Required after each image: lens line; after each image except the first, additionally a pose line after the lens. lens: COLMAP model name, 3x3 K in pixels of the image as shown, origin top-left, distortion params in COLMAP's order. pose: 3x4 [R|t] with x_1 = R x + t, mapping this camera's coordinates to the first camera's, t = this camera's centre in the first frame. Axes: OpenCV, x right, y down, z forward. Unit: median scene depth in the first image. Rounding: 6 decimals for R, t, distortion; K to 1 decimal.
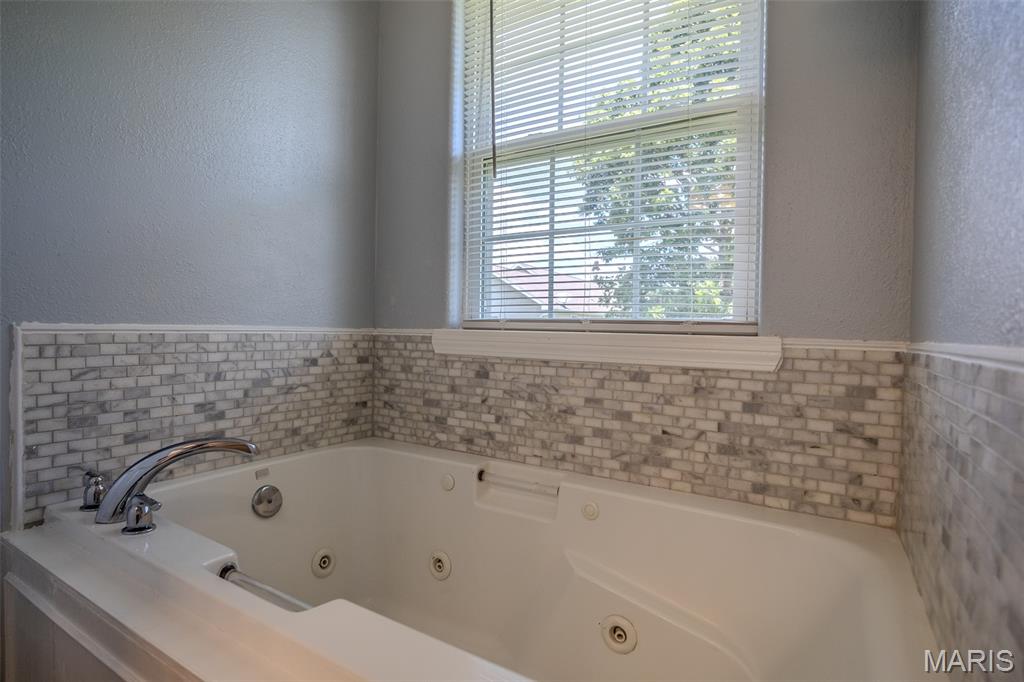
lens RADIAL K [[513.7, 0, 512.0], [0, 513.7, 341.0], [0, 0, 1]] dist [-0.002086, 0.000720]
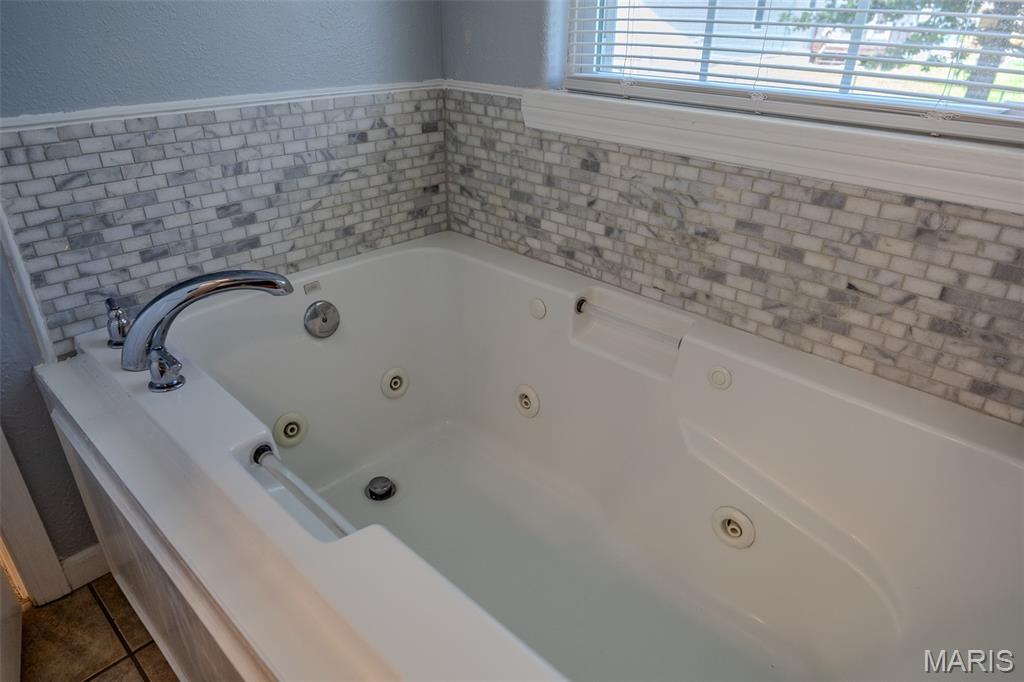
lens RADIAL K [[643.4, 0, 518.1], [0, 643.4, 335.6], [0, 0, 1]] dist [0.007134, -0.000340]
pose [[0.979405, 0.088004, -0.181715, 0.028356], [-0.000887, 0.901877, 0.431992, -0.118228], [0.201902, -0.422934, 0.883381, 0.132551]]
